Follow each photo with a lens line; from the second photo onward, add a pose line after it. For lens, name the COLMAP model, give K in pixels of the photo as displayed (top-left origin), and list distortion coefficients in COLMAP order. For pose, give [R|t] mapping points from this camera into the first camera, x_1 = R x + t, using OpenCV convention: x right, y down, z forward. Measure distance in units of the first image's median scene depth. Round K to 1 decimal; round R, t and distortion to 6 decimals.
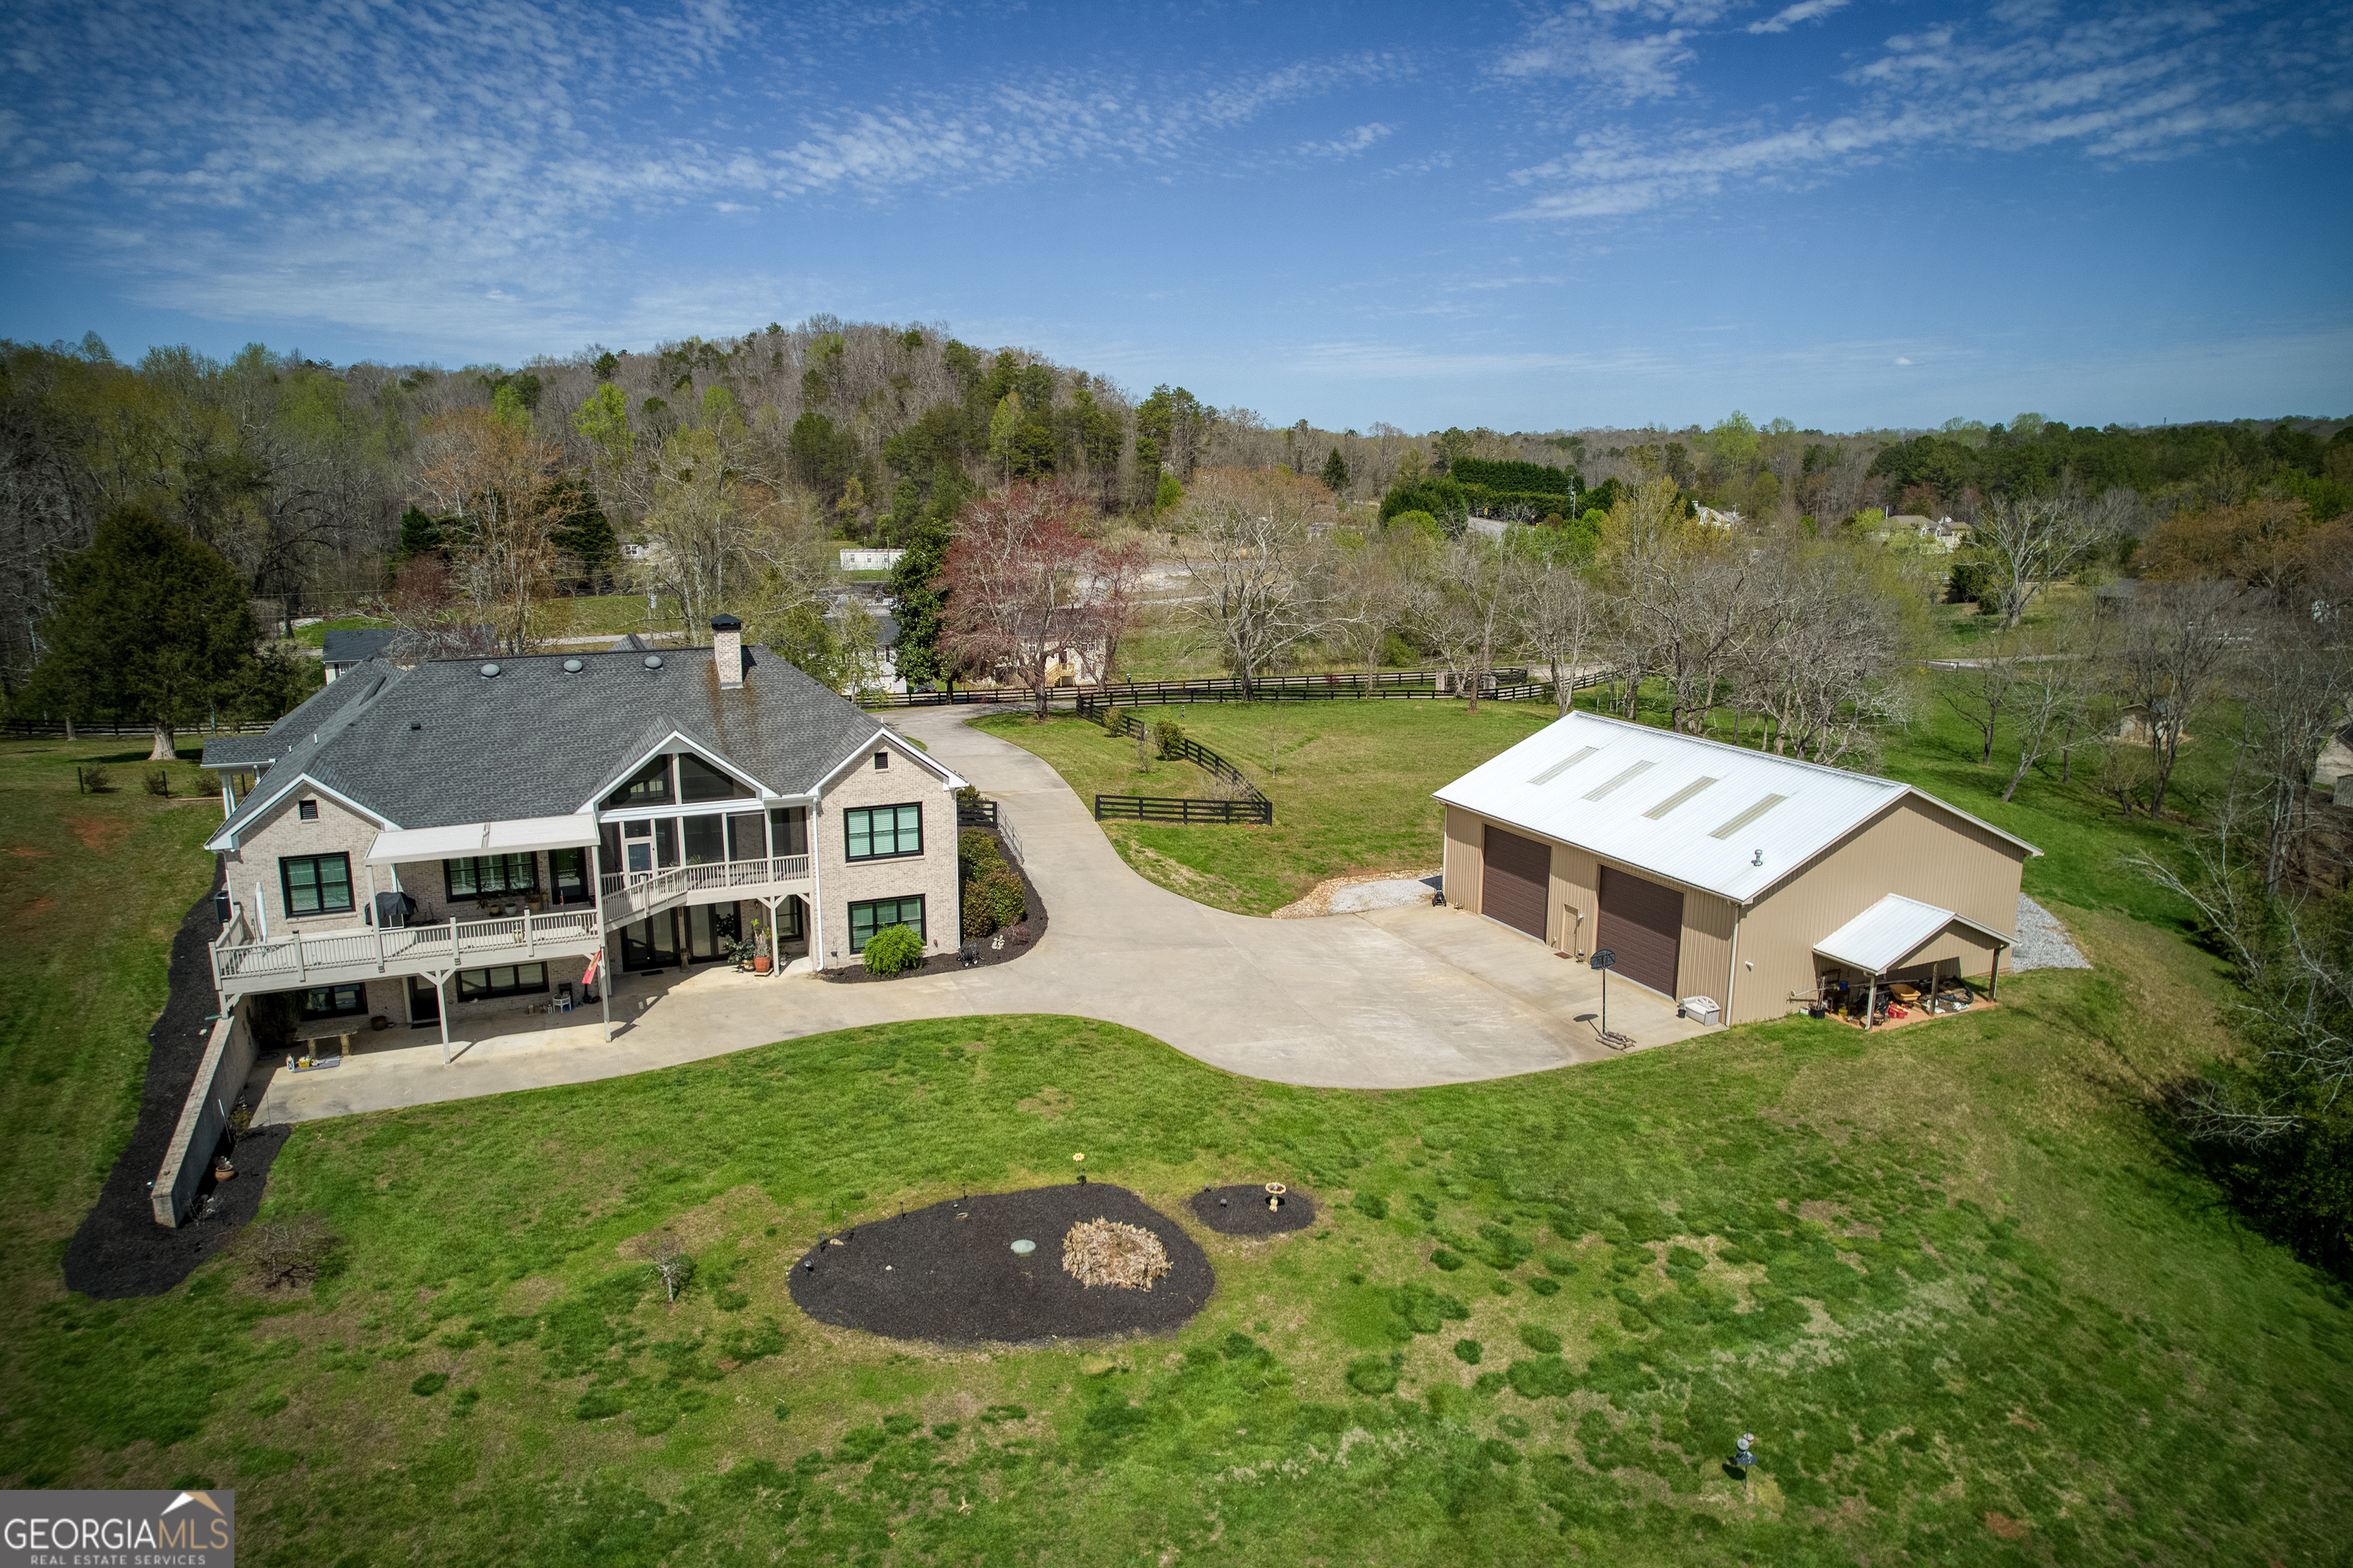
lens RADIAL K [[1512.4, 0, 1188.2], [0, 1512.4, 773.4], [0, 0, 1]] dist [-0.082836, 0.082430]
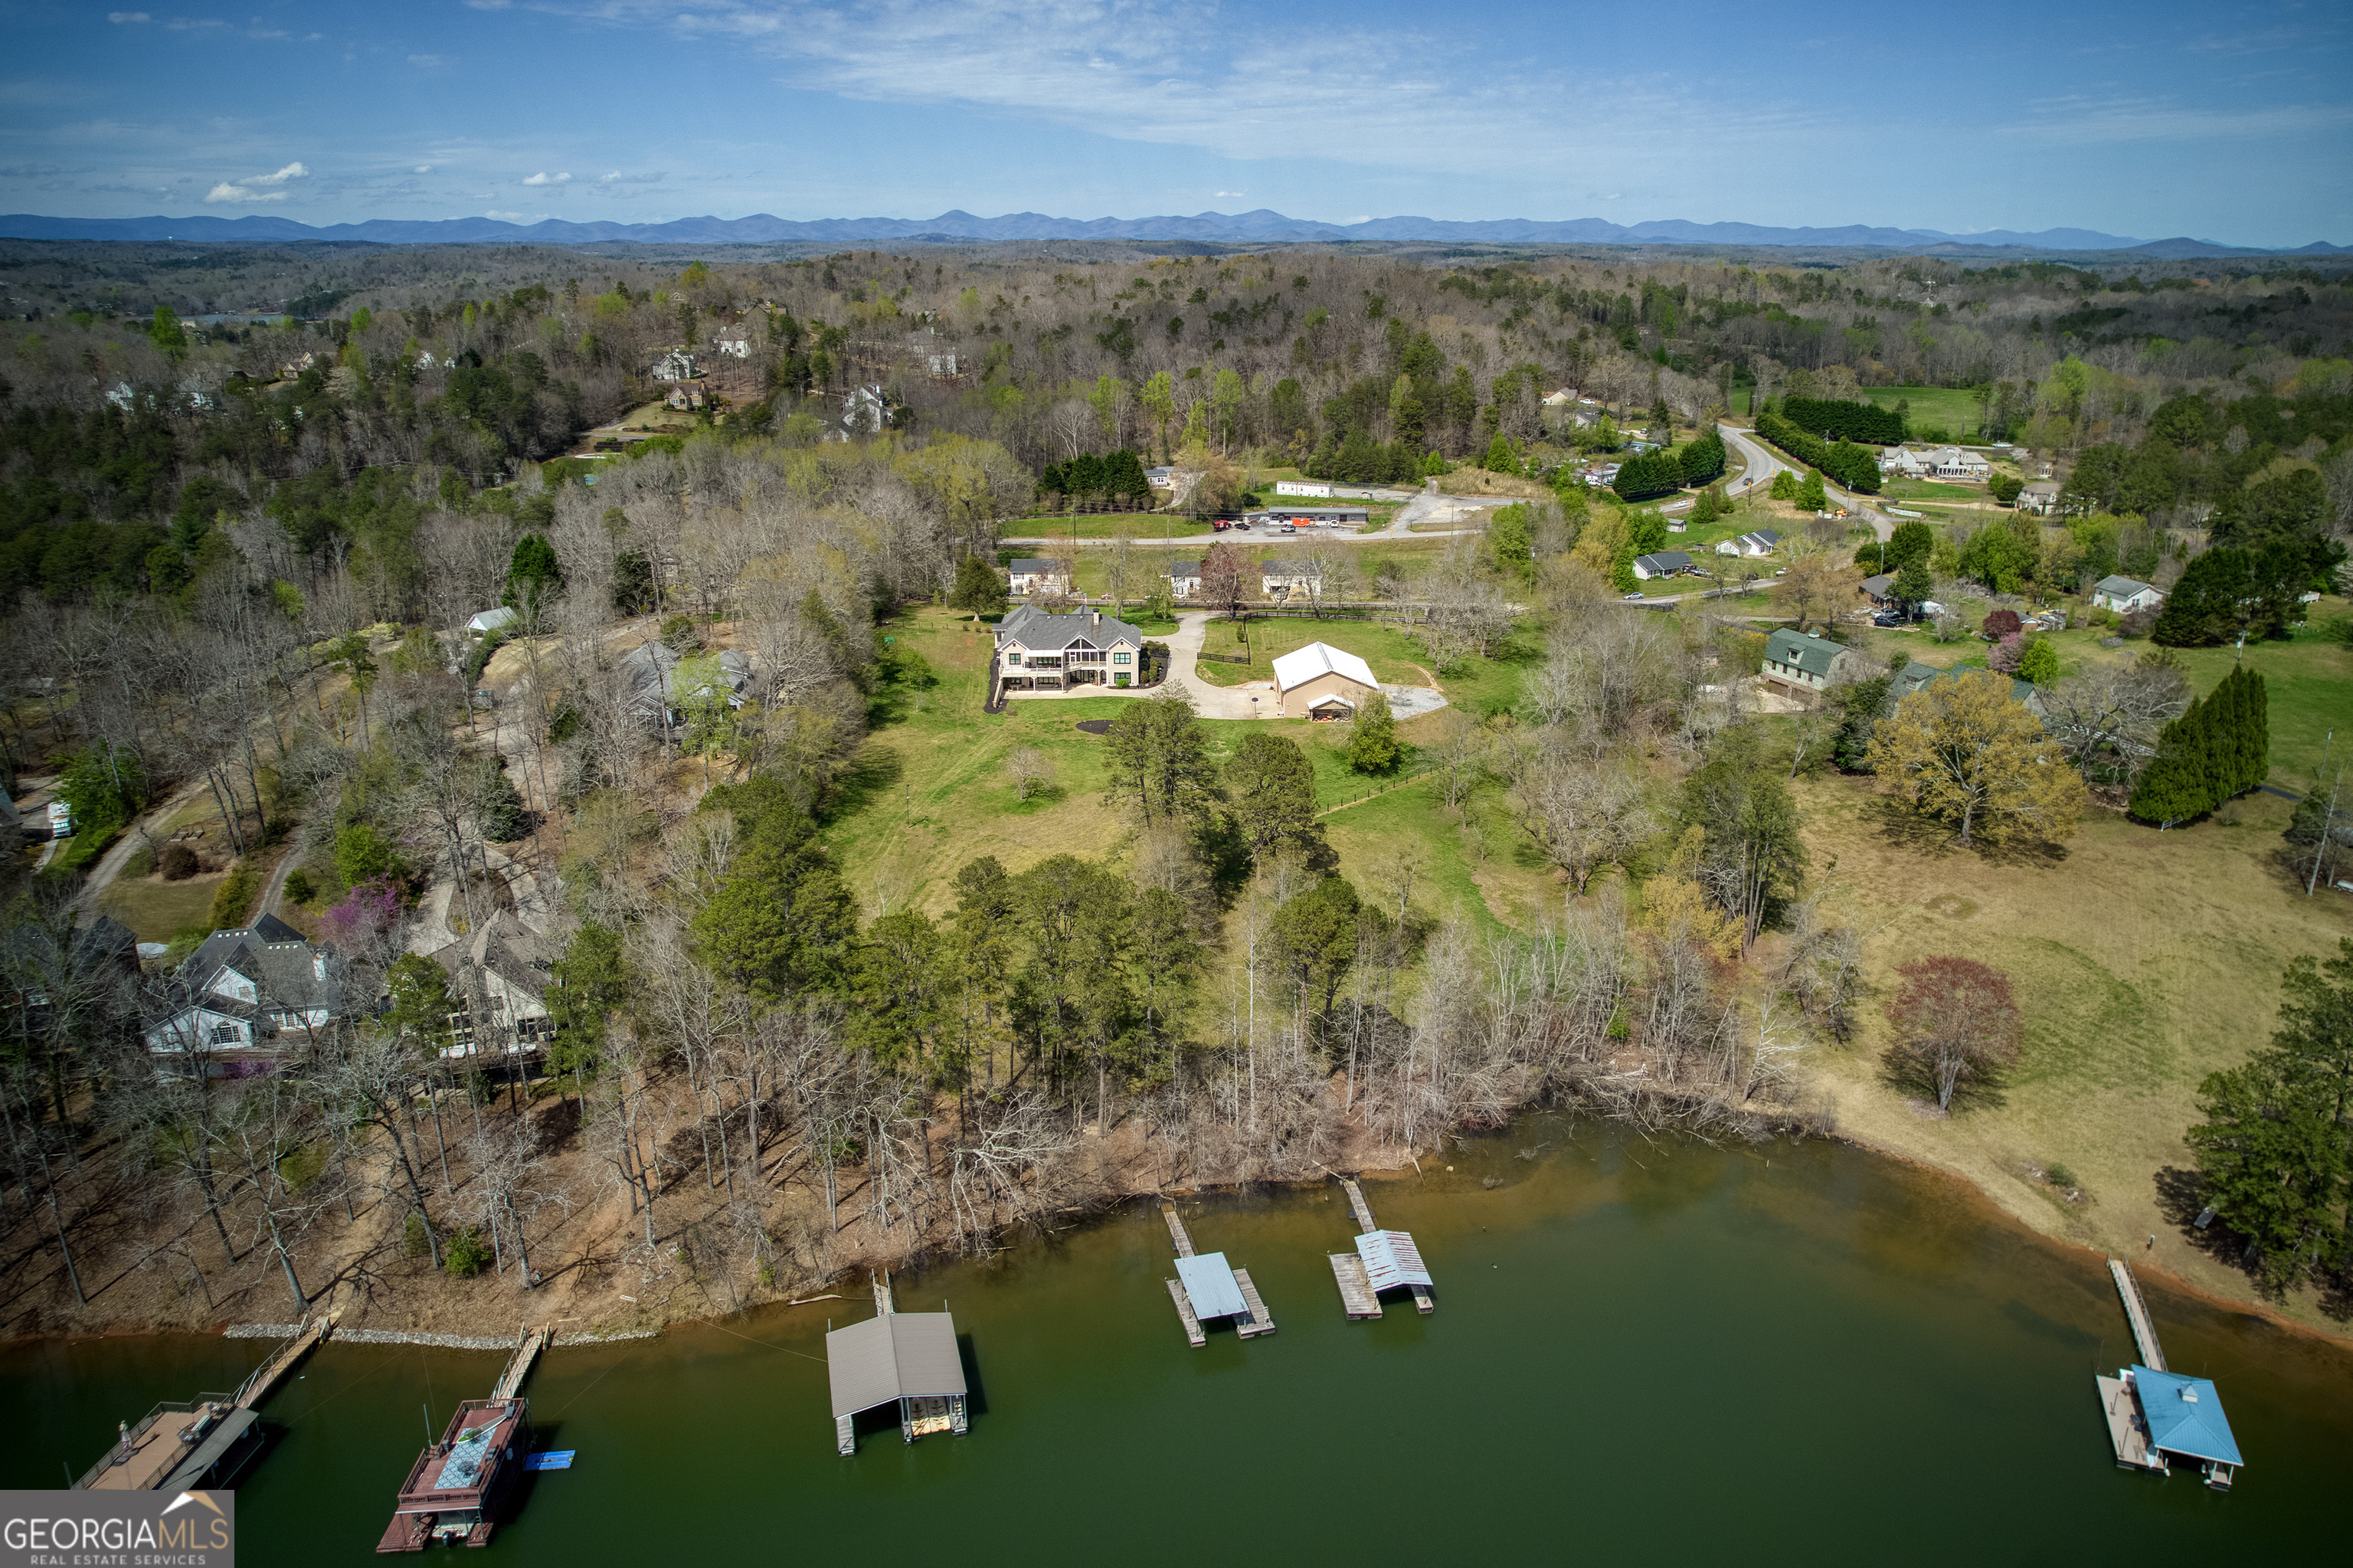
lens RADIAL K [[1512.4, 0, 1188.2], [0, 1512.4, 773.4], [0, 0, 1]] dist [-0.082836, 0.082430]
pose [[0.921812, 0.121627, -0.368061, 2.029273], [-0.073579, 0.987139, 0.141925, -0.334003], [0.380589, -0.103747, 0.918906, -3.783605]]
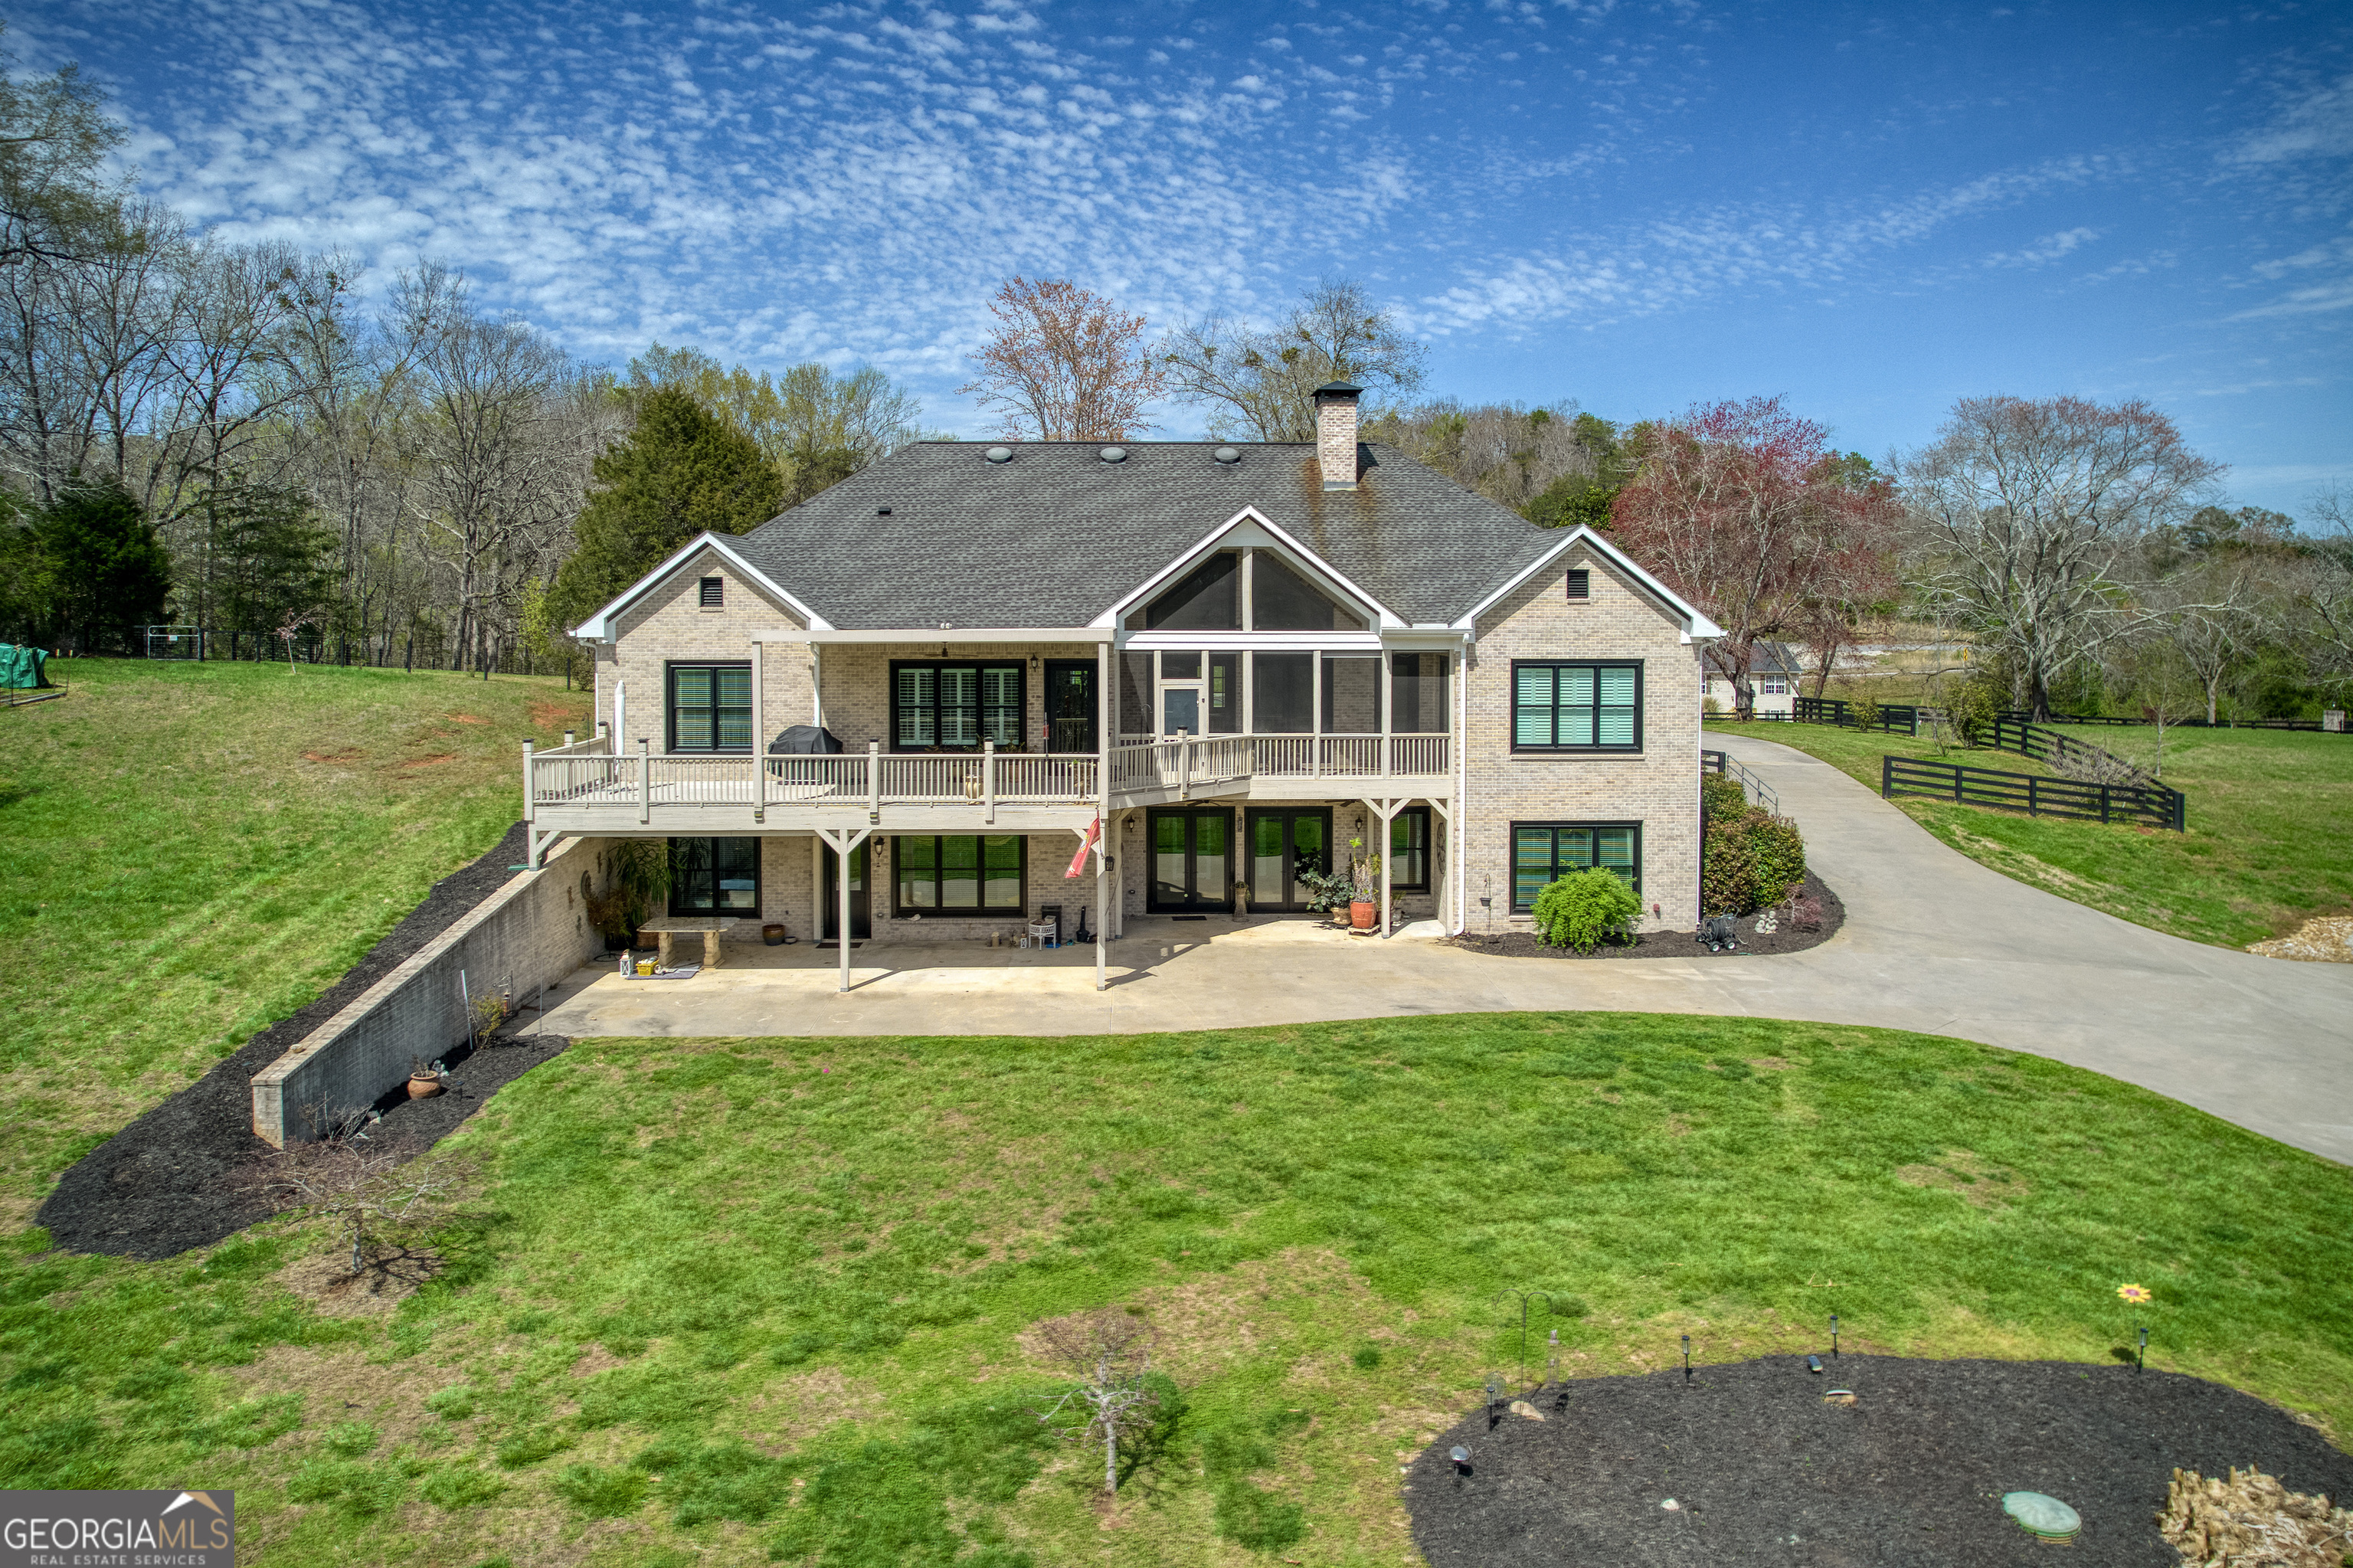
lens RADIAL K [[1504.1, 0, 1196.0], [0, 1504.1, 694.5], [0, 0, 1]] dist [-0.026499, -0.002477]
pose [[0.927721, 0.006880, -0.373212, -0.138516], [-0.071712, 0.984491, -0.160112, 0.159613], [0.366322, 0.175303, 0.913826, 0.466448]]
